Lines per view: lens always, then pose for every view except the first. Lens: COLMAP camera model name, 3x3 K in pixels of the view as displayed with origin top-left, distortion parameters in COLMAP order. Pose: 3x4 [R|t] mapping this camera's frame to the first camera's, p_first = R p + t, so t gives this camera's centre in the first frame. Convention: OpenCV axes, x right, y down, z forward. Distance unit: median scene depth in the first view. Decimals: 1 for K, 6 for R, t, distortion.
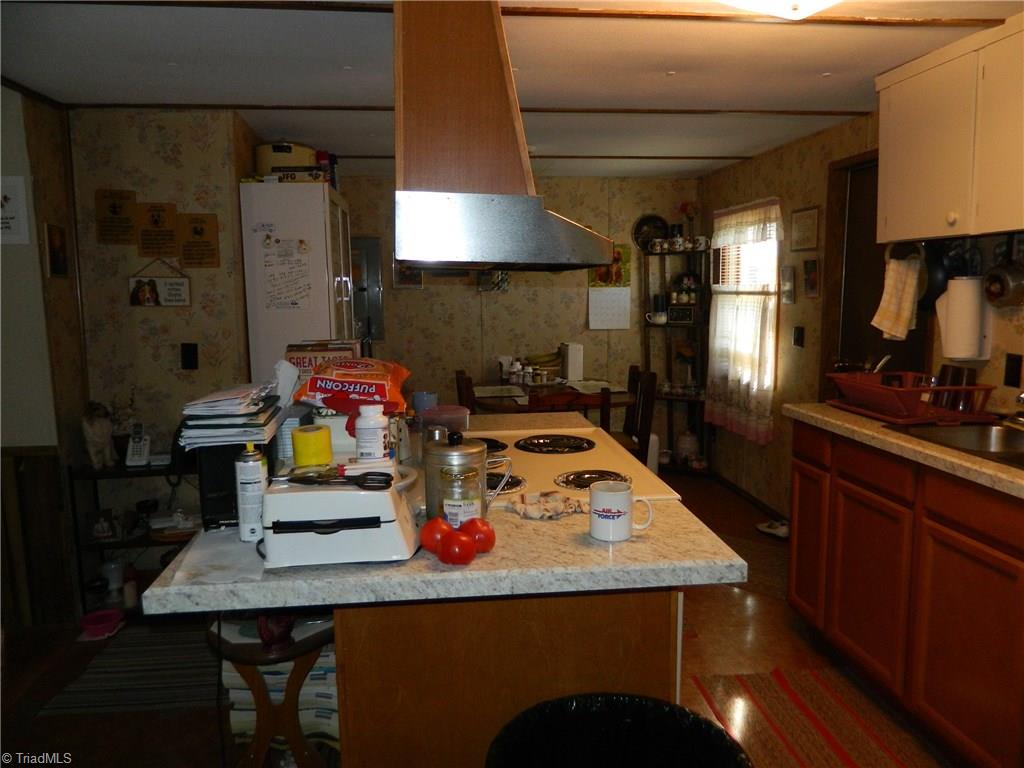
lens RADIAL K [[755.9, 0, 507.9], [0, 755.9, 378.1], [0, 0, 1]] dist [-0.002660, -0.003195]
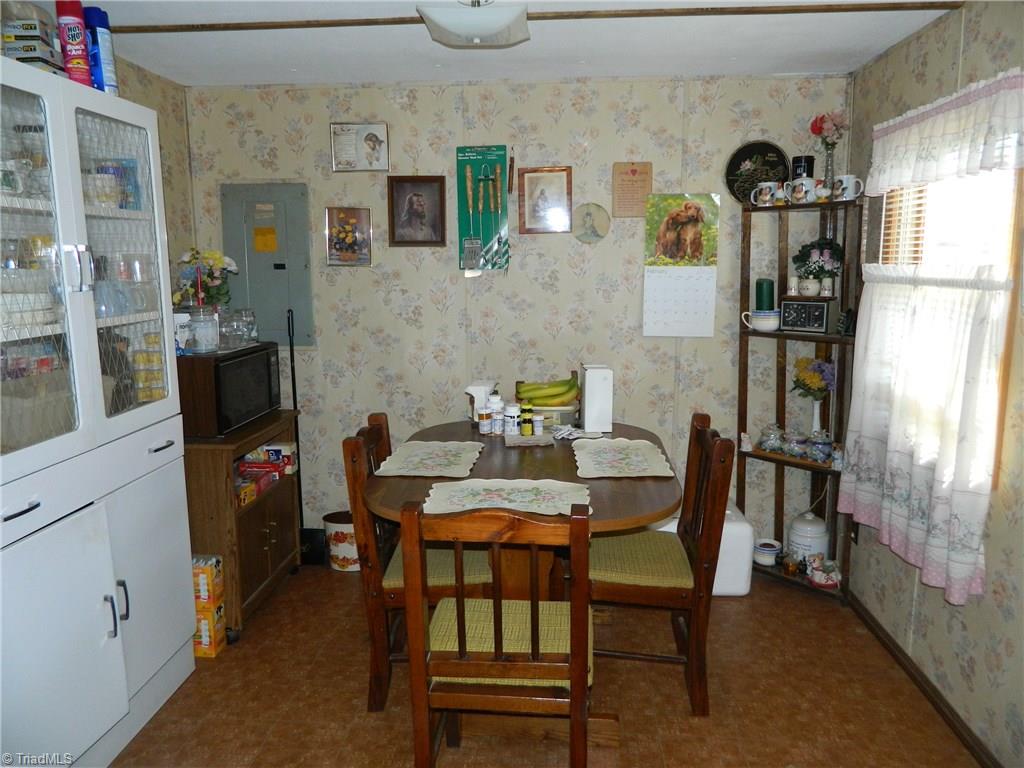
lens RADIAL K [[755.9, 0, 507.9], [0, 755.9, 378.1], [0, 0, 1]] dist [-0.002660, -0.003195]
pose [[0.983130, 0.035273, -0.179474, 0.114809], [-0.029068, 0.998889, 0.037090, -0.052334], [0.180583, -0.031247, 0.983063, 0.403593]]
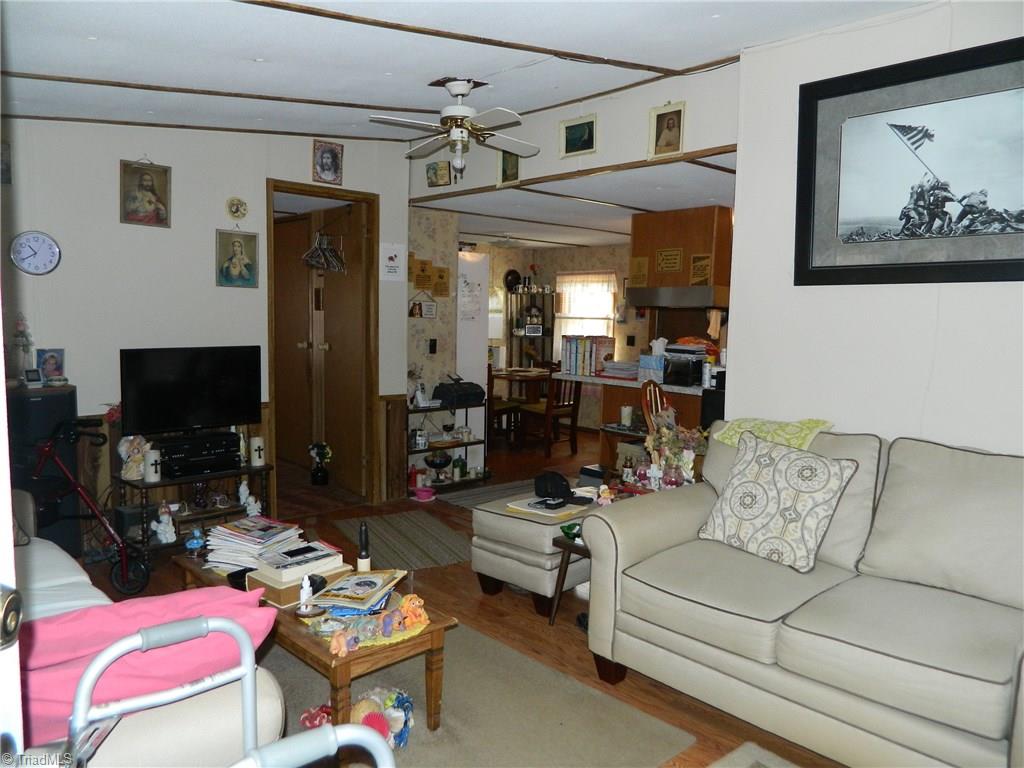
lens RADIAL K [[755.9, 0, 507.9], [0, 755.9, 378.1], [0, 0, 1]] dist [-0.002660, -0.003195]
pose [[0.807252, -0.021254, 0.589823, -0.827703], [0.040563, 0.998986, -0.019517, 0.054569], [-0.588811, 0.039680, 0.807296, -0.331425]]
